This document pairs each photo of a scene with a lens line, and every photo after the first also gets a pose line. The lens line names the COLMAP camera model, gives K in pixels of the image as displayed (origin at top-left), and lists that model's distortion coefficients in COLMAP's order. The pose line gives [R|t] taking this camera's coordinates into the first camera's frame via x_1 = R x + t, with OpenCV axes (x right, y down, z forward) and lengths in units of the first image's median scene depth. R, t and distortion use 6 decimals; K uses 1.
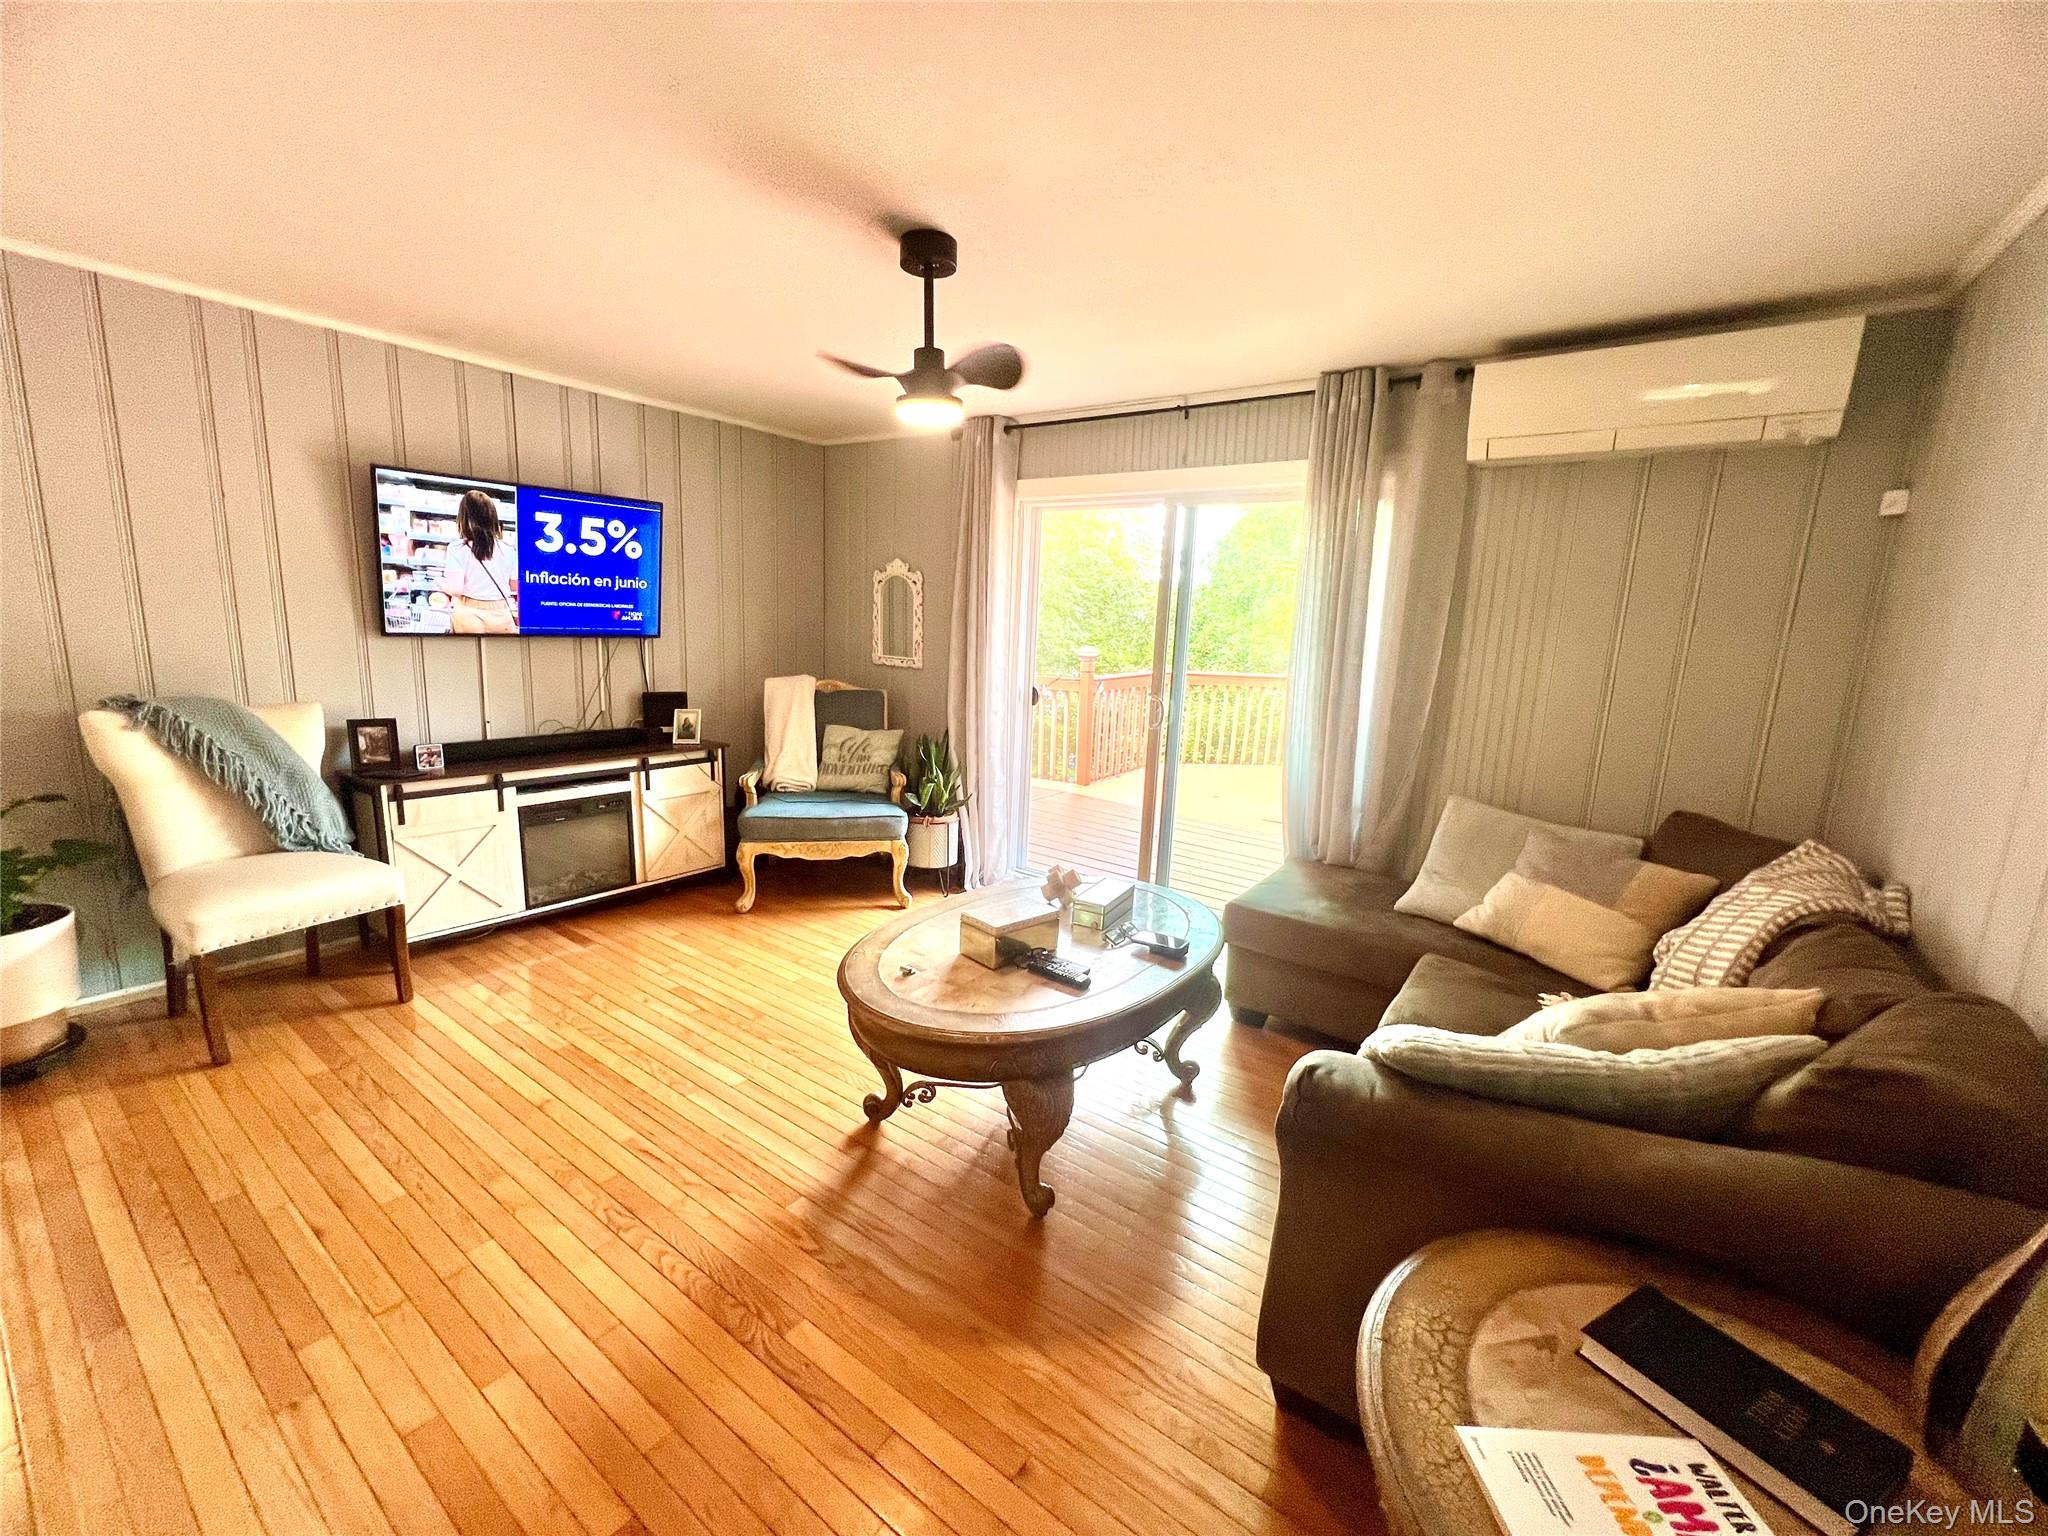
lens RADIAL K [[818.4, 0, 1017.0], [0, 818.4, 765.2], [0, 0, 1]] dist [-0.001853, 0.000456]
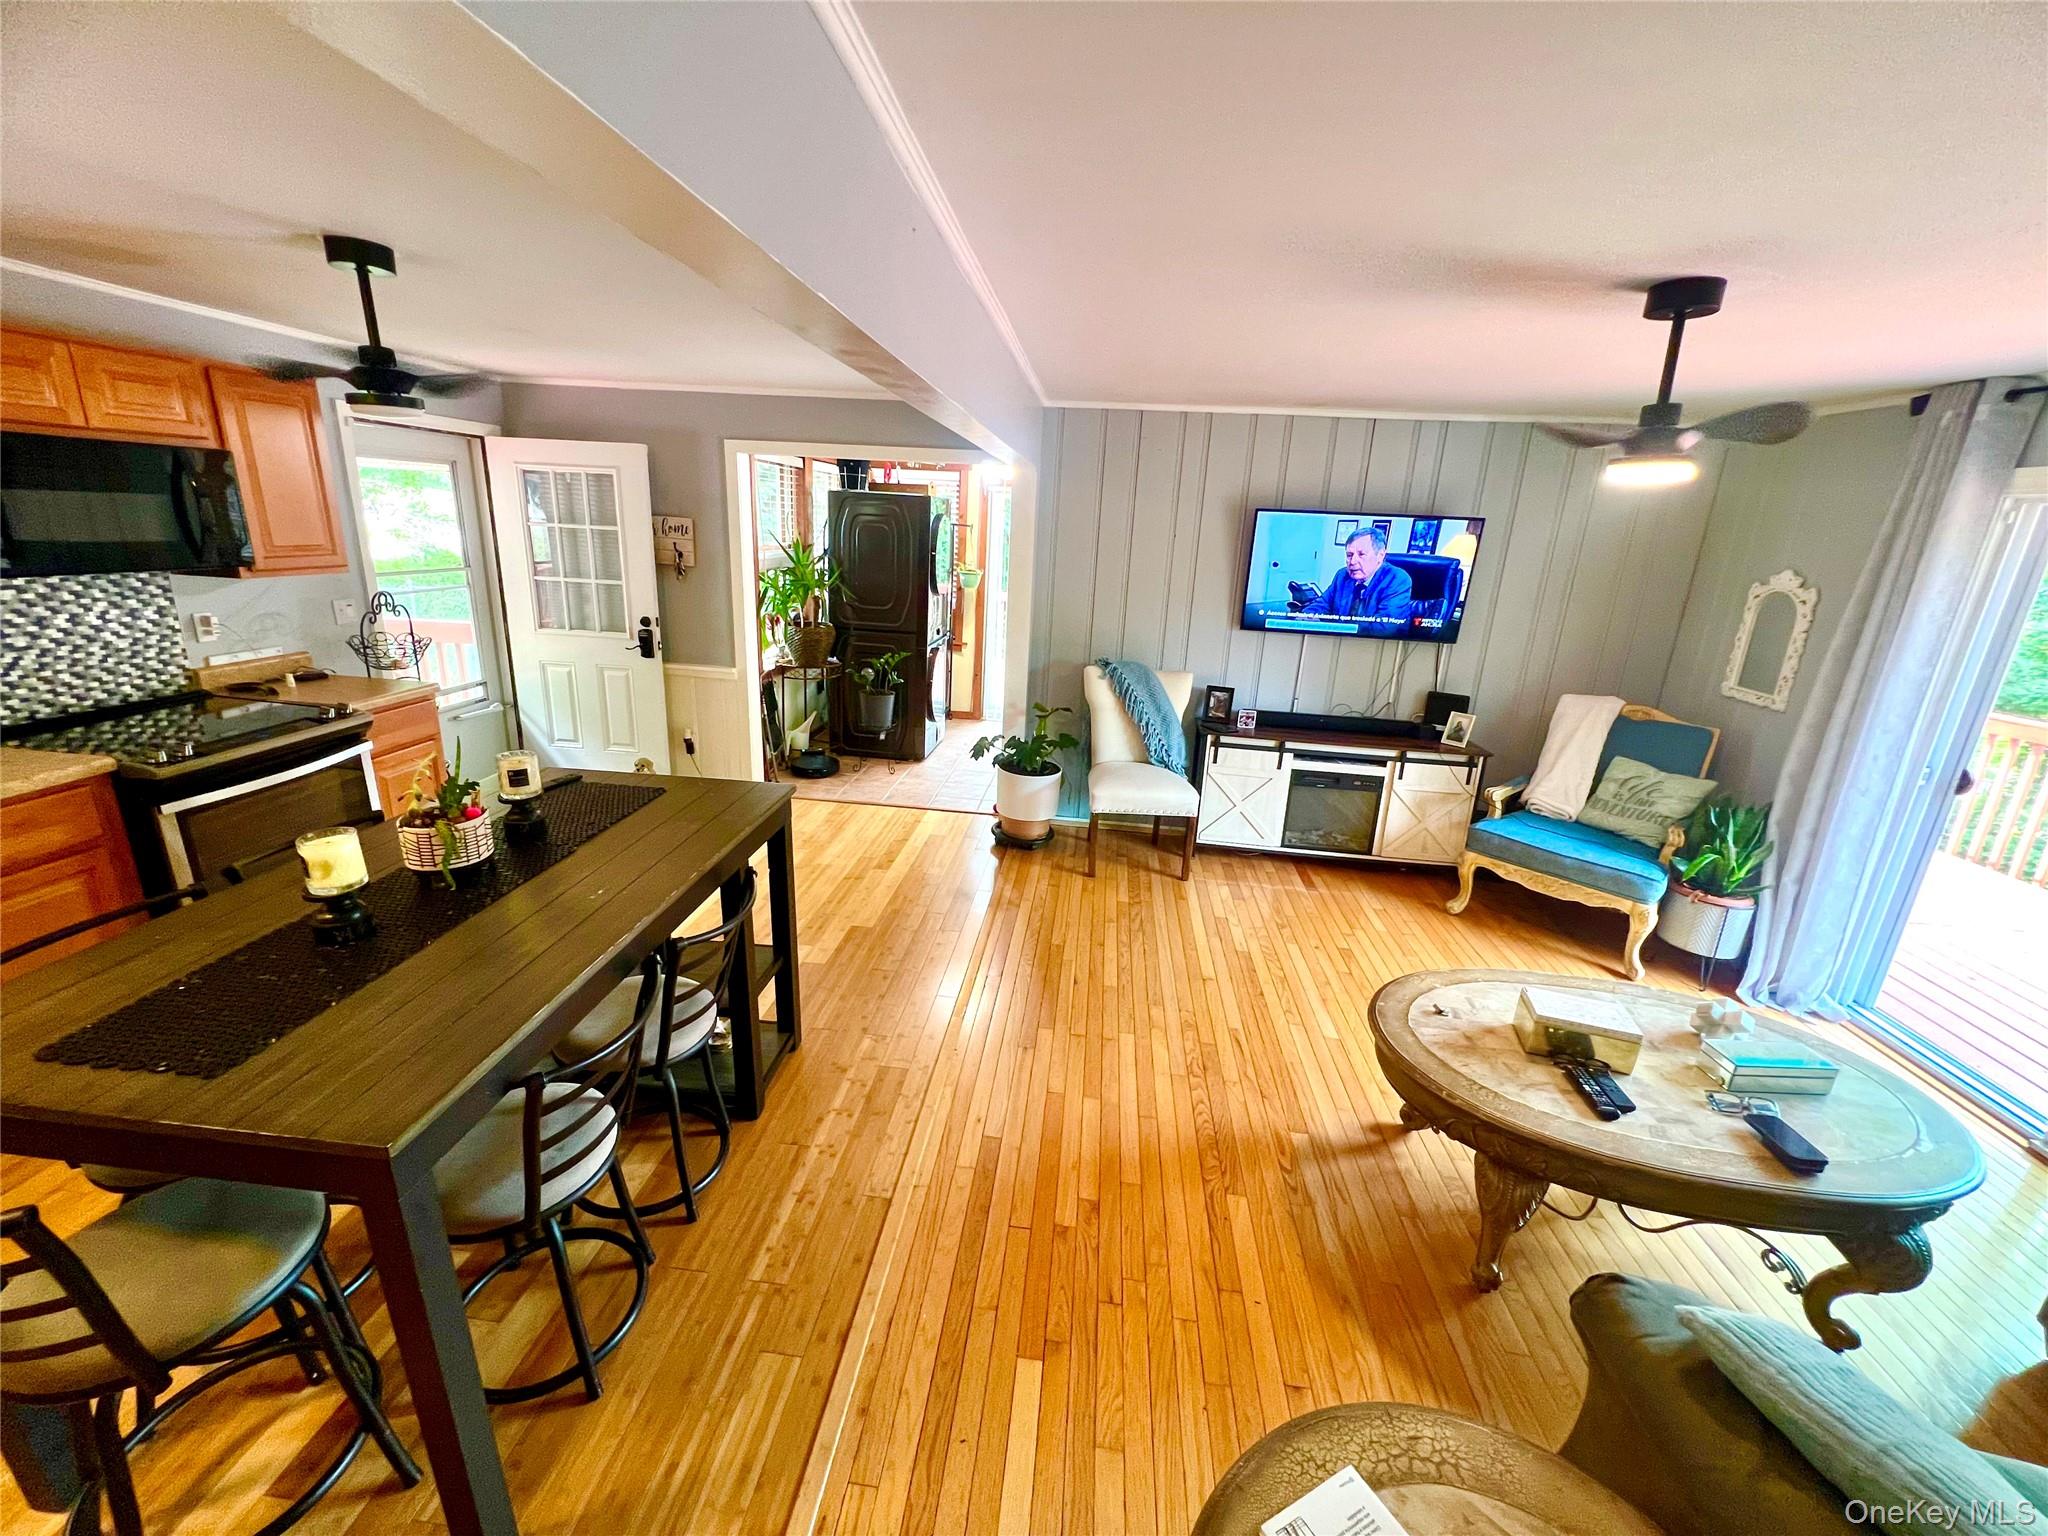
lens RADIAL K [[818.4, 0, 1018.8], [0, 818.4, 763.9], [0, 0, 1]] dist [-0.001853, 0.000456]
pose [[0.495181, 0.229769, -0.837855, 0.297768], [-0.180086, 0.970594, 0.159738, -0.098447], [0.849920, 0.071787, 0.521998, -0.050459]]
